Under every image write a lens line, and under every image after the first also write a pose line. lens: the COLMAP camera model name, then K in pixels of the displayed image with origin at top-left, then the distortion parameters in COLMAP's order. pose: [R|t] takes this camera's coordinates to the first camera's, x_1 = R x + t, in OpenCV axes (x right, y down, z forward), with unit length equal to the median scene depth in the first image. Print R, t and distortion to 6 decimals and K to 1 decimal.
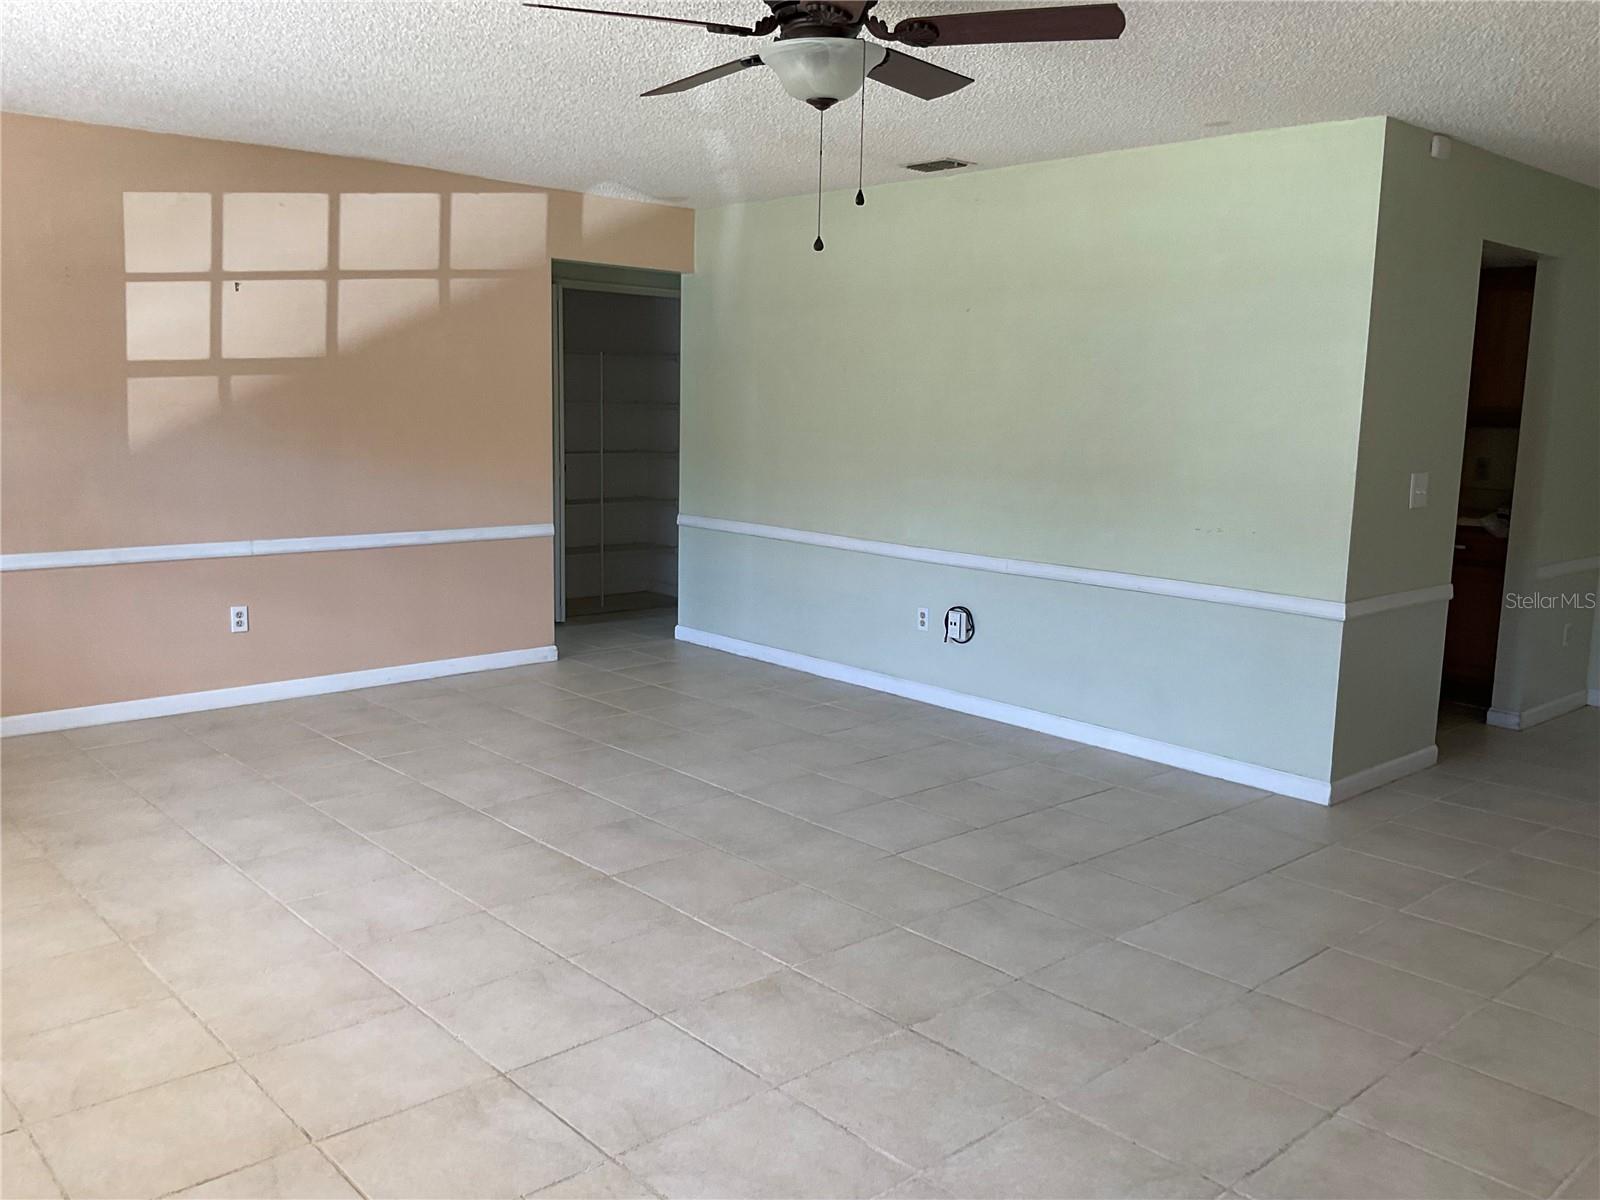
lens RADIAL K [[1337.9, 0, 797.5], [0, 1337.9, 595.3], [0, 0, 1]] dist [0.004529, -0.014298]
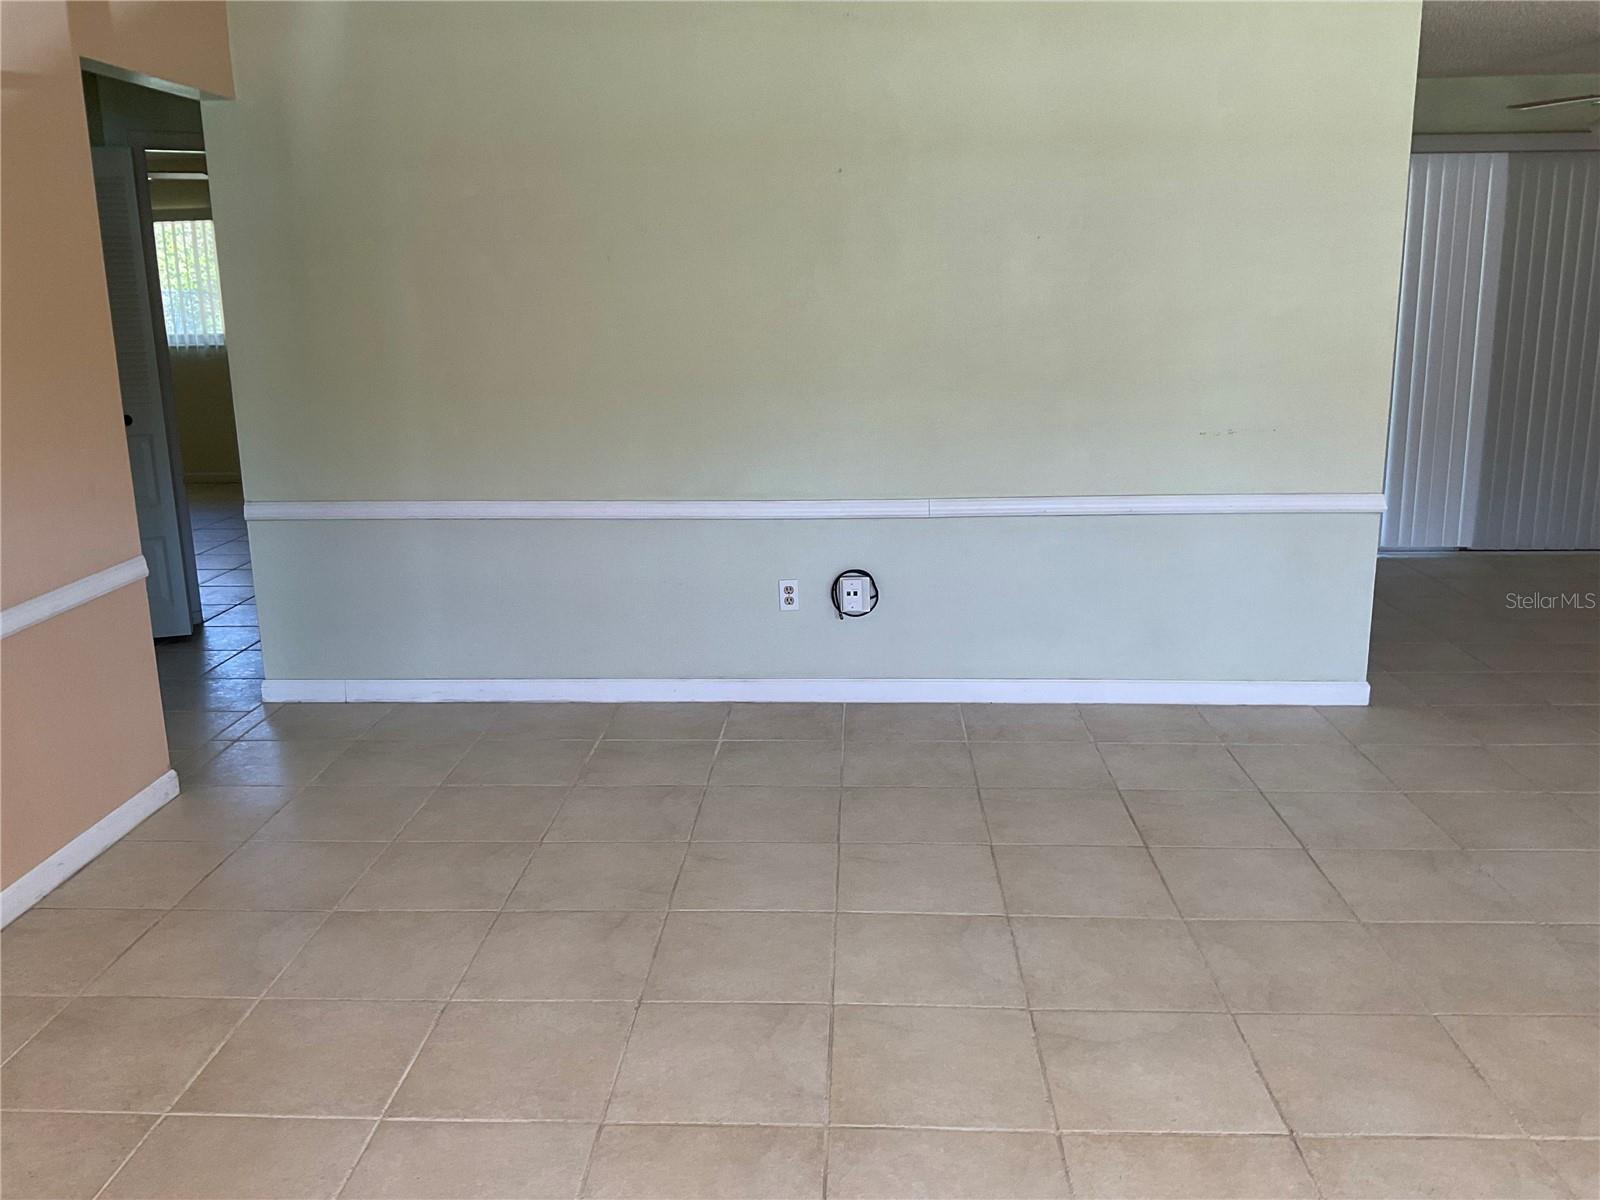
lens RADIAL K [[1337.9, 0, 799.5], [0, 1337.9, 600.4], [0, 0, 1]] dist [0.004529, -0.014298]
pose [[0.705591, -0.200720, 0.679597, -0.468833], [0.137309, 0.979595, 0.146764, -0.100703], [-0.695189, -0.010241, 0.718754, 0.524281]]
